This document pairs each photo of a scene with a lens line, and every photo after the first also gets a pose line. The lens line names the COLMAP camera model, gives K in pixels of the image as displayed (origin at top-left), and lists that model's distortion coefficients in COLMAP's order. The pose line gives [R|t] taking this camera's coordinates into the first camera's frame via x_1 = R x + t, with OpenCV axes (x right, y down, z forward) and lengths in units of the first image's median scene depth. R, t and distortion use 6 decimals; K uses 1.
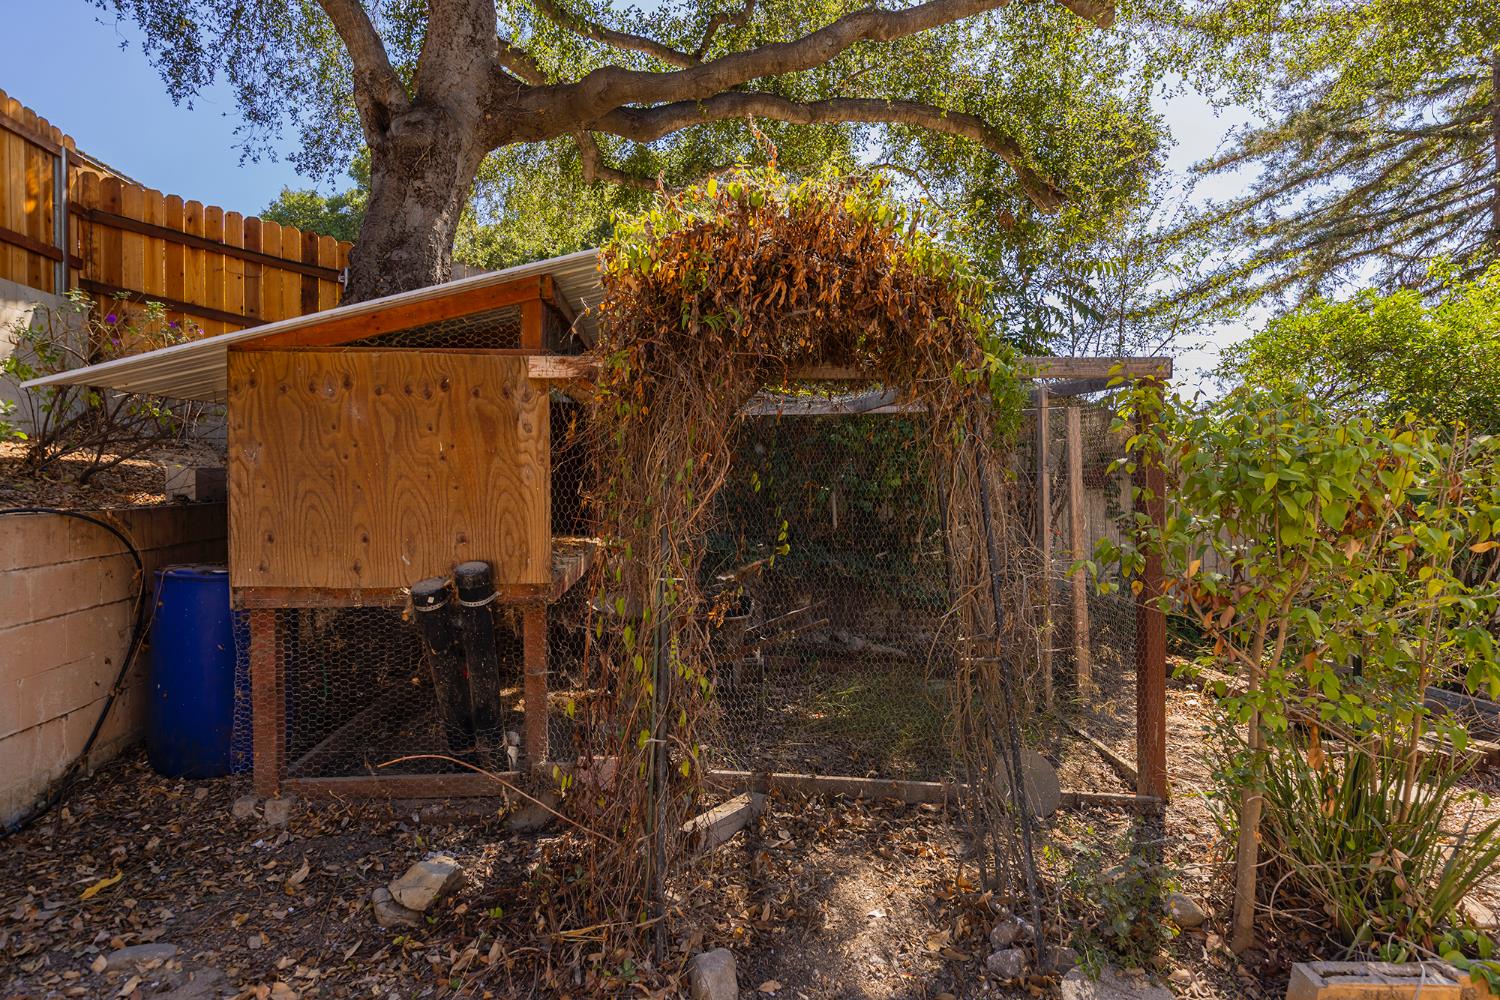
lens RADIAL K [[854.7, 0, 750.3], [0, 854.7, 487.3], [0, 0, 1]] dist [0.005084, 0.001652]
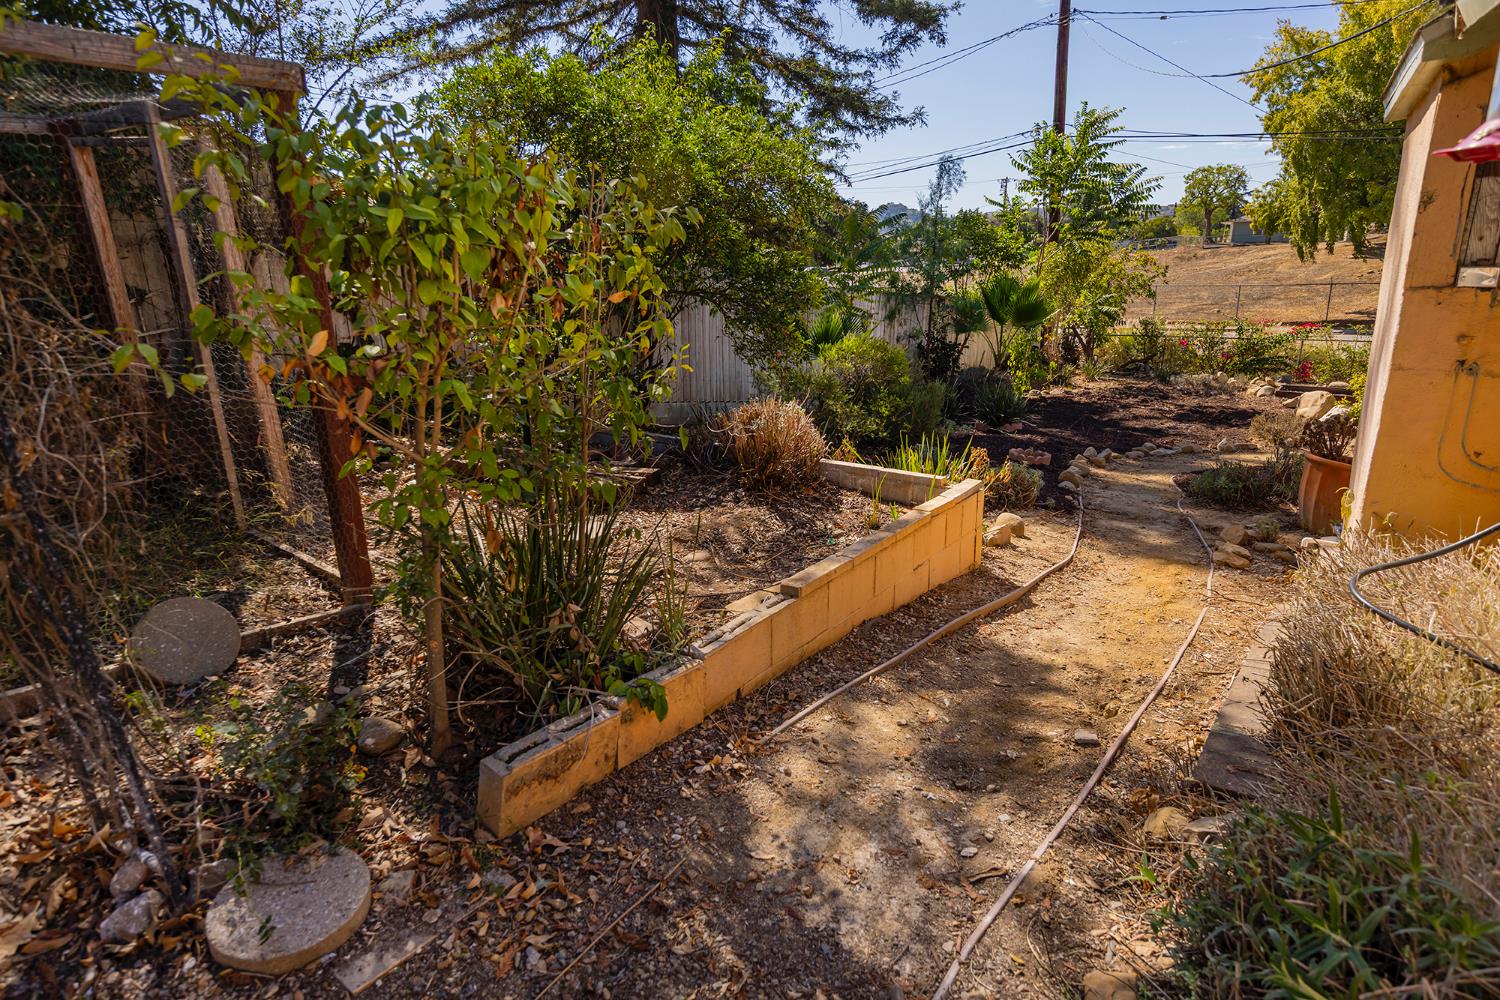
lens RADIAL K [[854.7, 0, 748.5], [0, 854.7, 501.4], [0, 0, 1]] dist [0.005084, 0.001652]
pose [[0.681094, -0.213705, 0.700315, 0.196198], [0.017226, 0.960871, 0.276461, 0.024636], [-0.731993, -0.176232, 0.658125, 0.182449]]
